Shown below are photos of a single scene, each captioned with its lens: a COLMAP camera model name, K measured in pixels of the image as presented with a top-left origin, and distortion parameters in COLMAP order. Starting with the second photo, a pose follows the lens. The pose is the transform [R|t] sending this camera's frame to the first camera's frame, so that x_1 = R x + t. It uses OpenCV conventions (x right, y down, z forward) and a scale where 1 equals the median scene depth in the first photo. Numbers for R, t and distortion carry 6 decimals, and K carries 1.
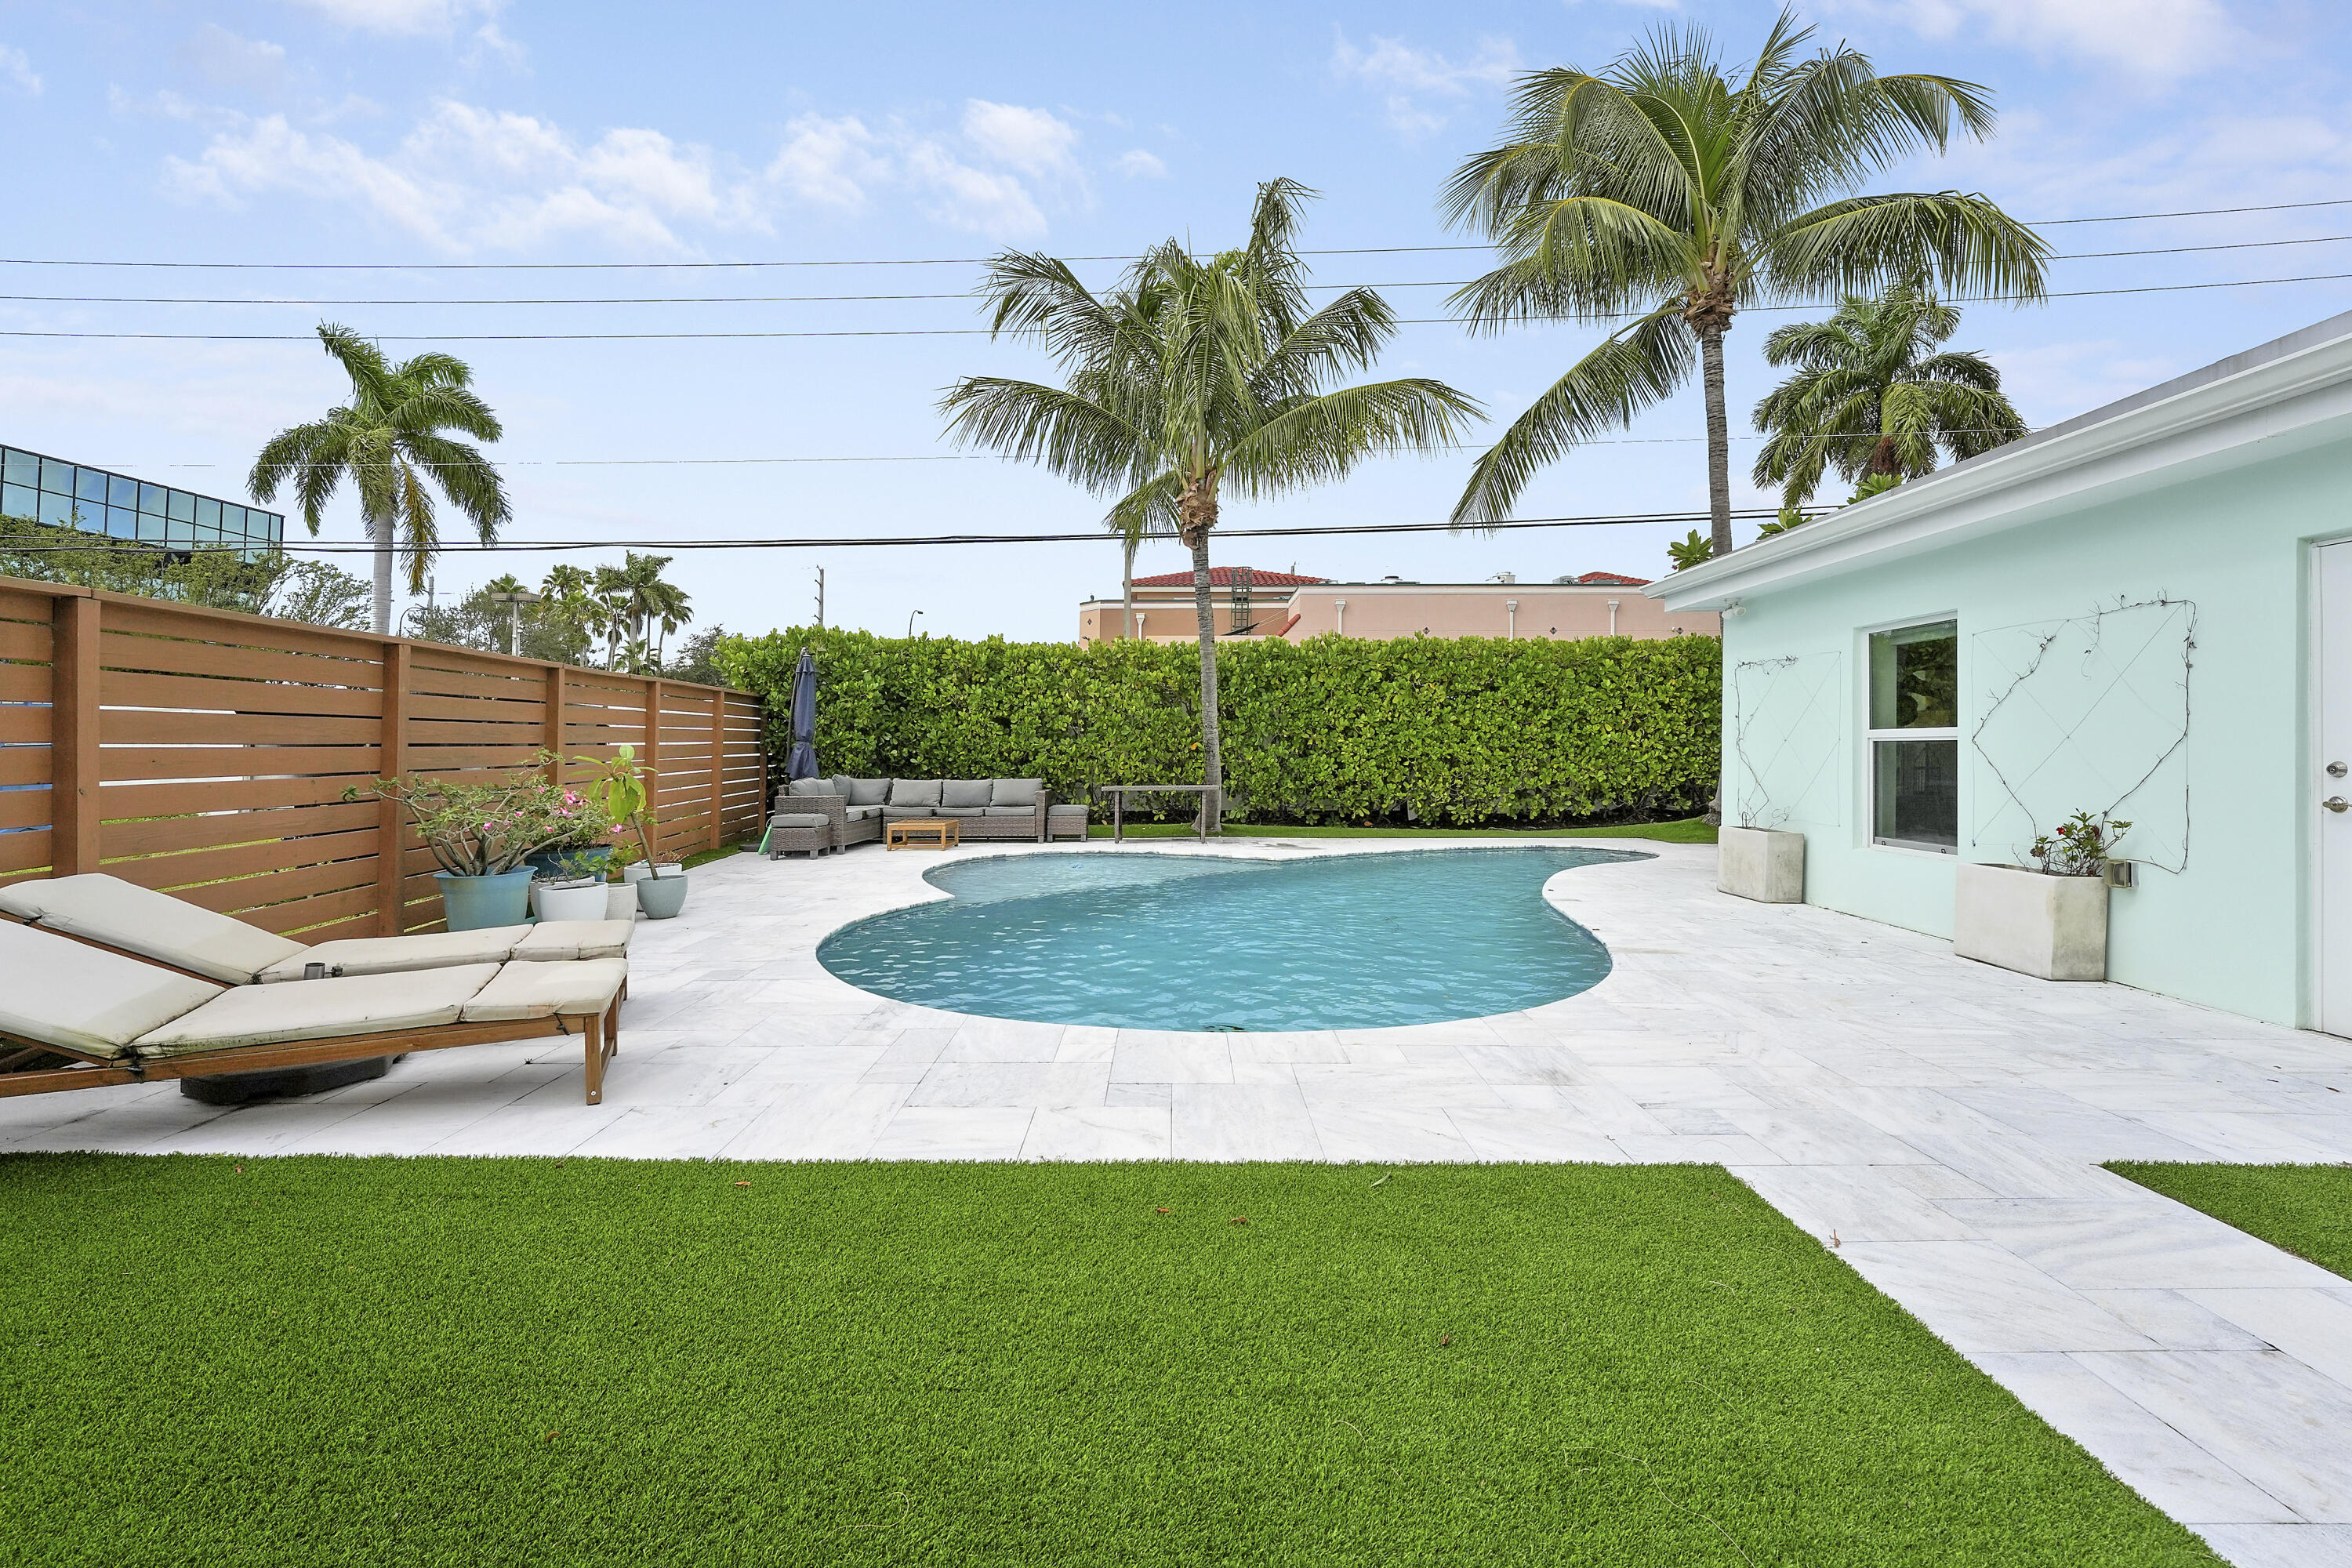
lens RADIAL K [[1005.5, 0, 1134.6], [0, 1005.5, 761.9], [0, 0, 1]] dist [-0.016351, -0.000088]
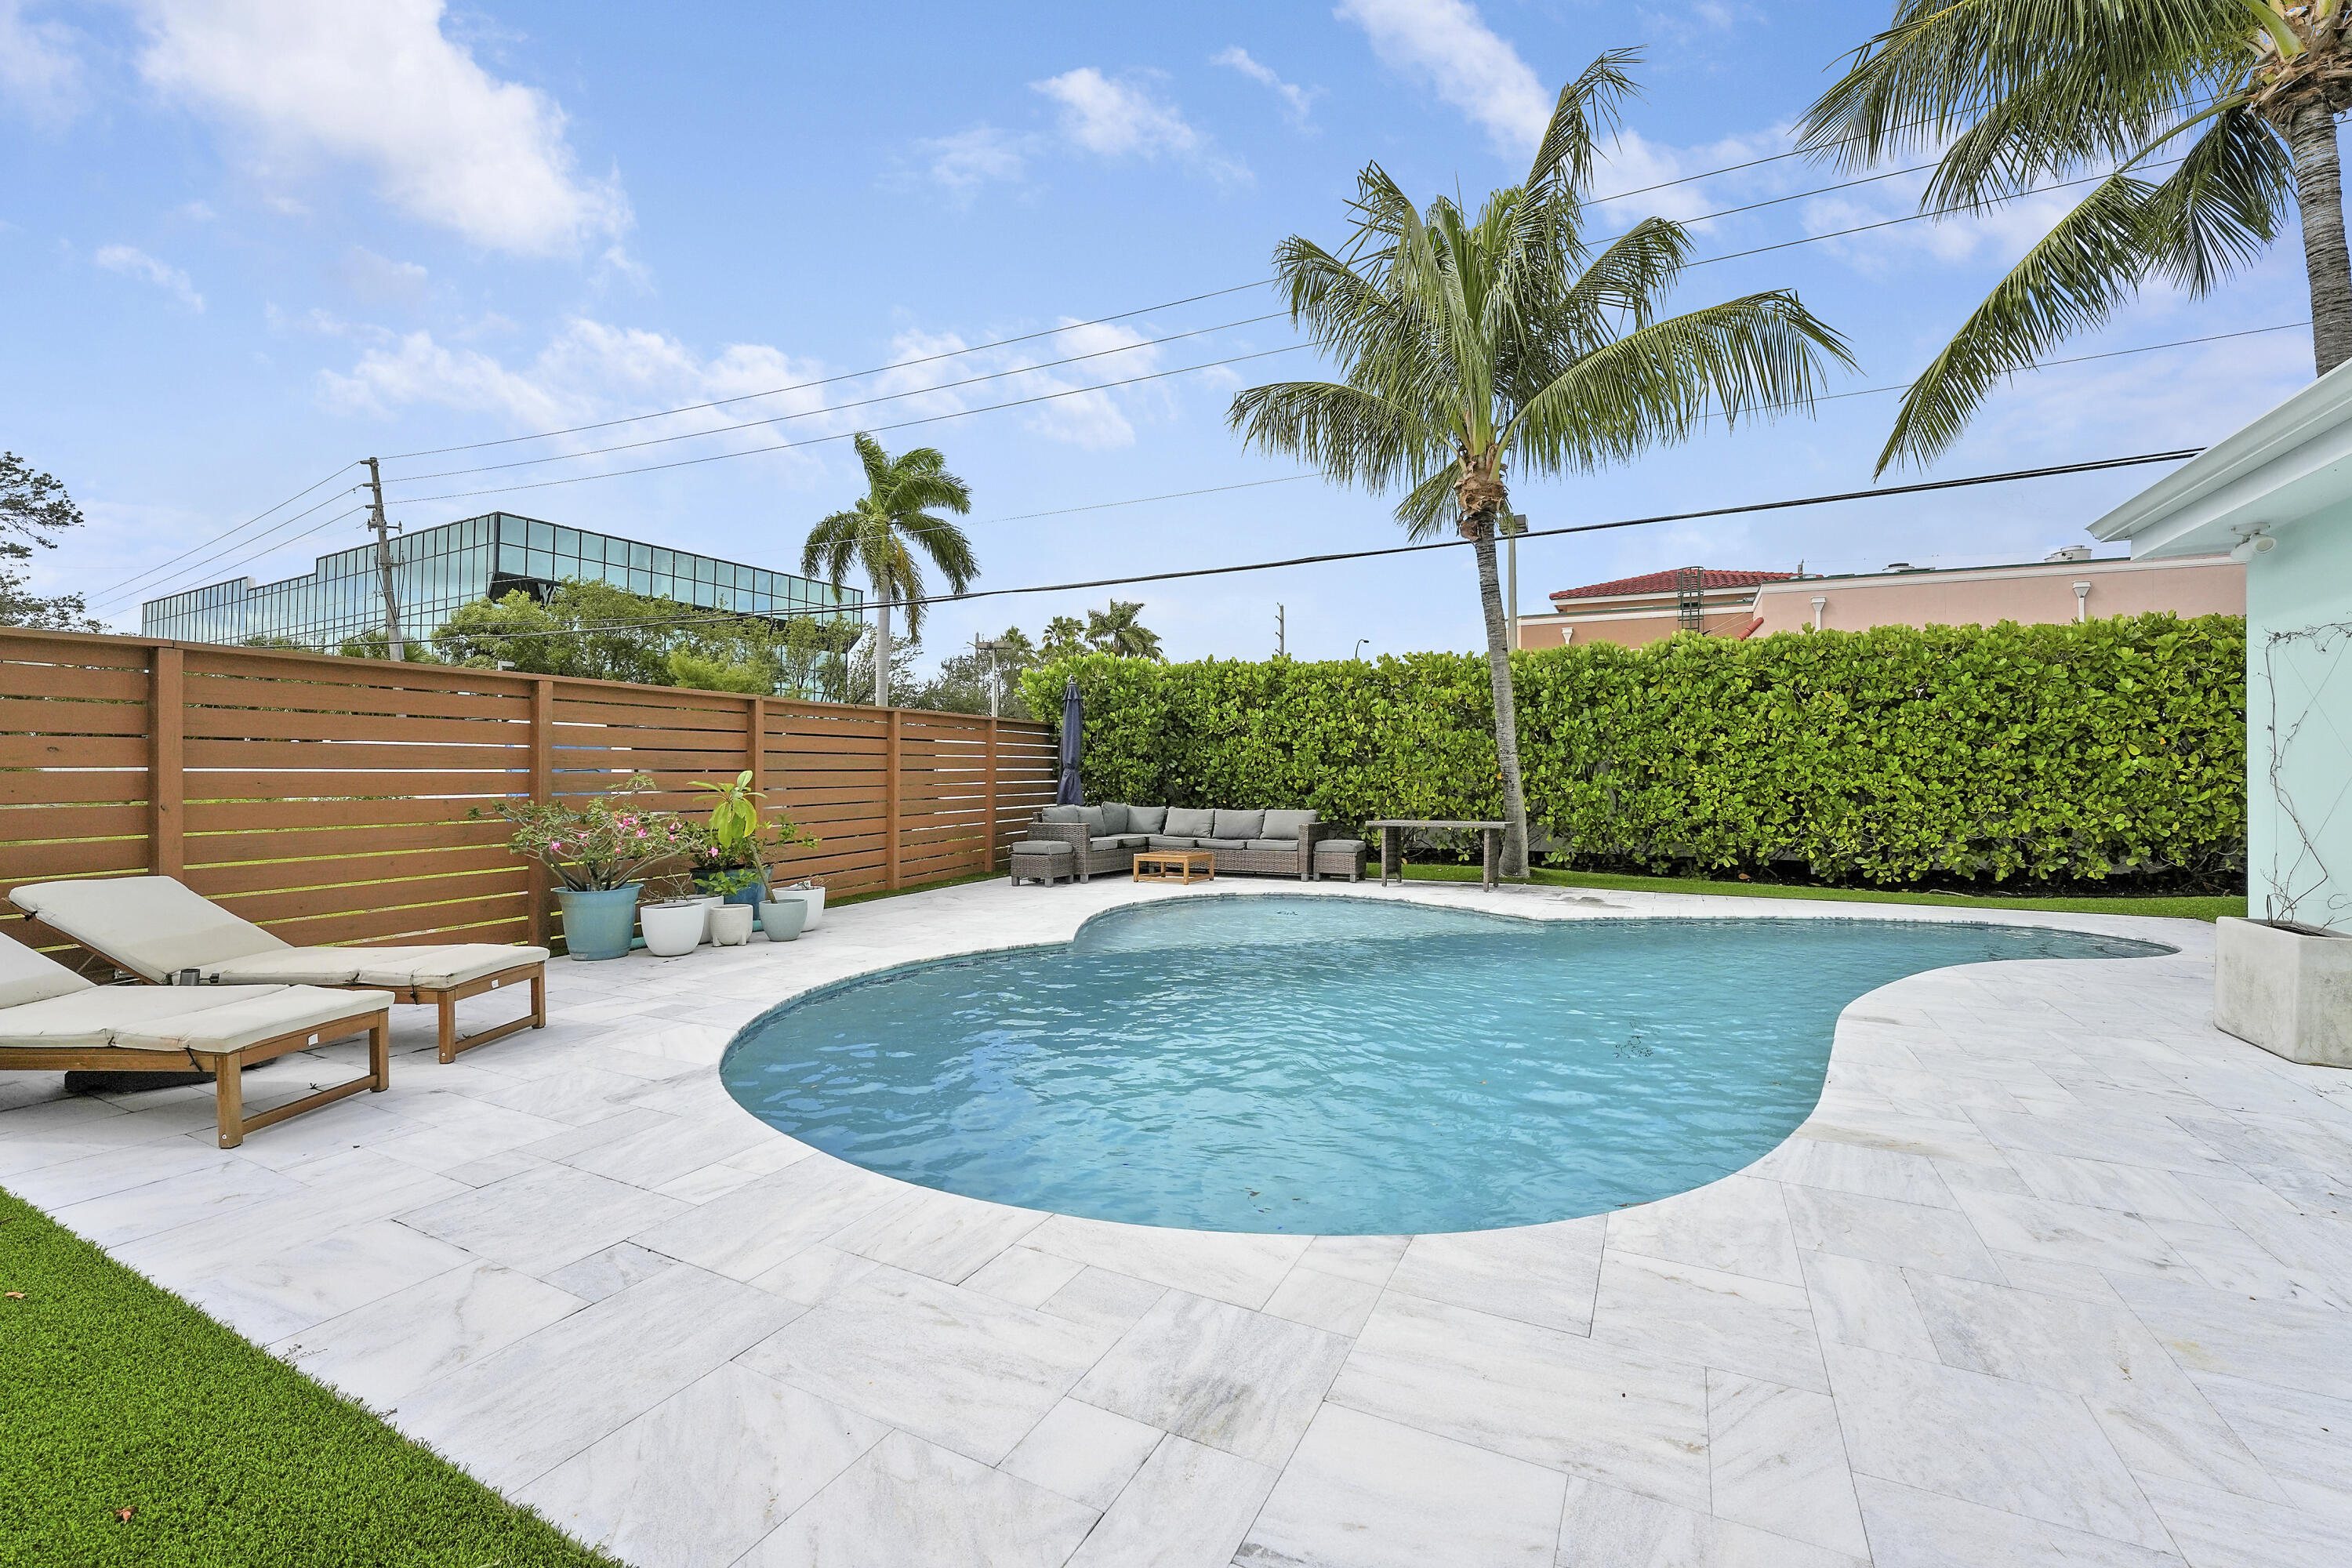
lens RADIAL K [[981.4, 0, 1176.6], [0, 981.4, 768.6], [0, 0, 1]] dist [-0.018296, 0.000770]
pose [[0.903046, 0.001702, -0.429540, 0.170025], [-0.010701, 0.999771, -0.018535, -0.002905], [0.429410, 0.021334, 0.902858, 0.144086]]
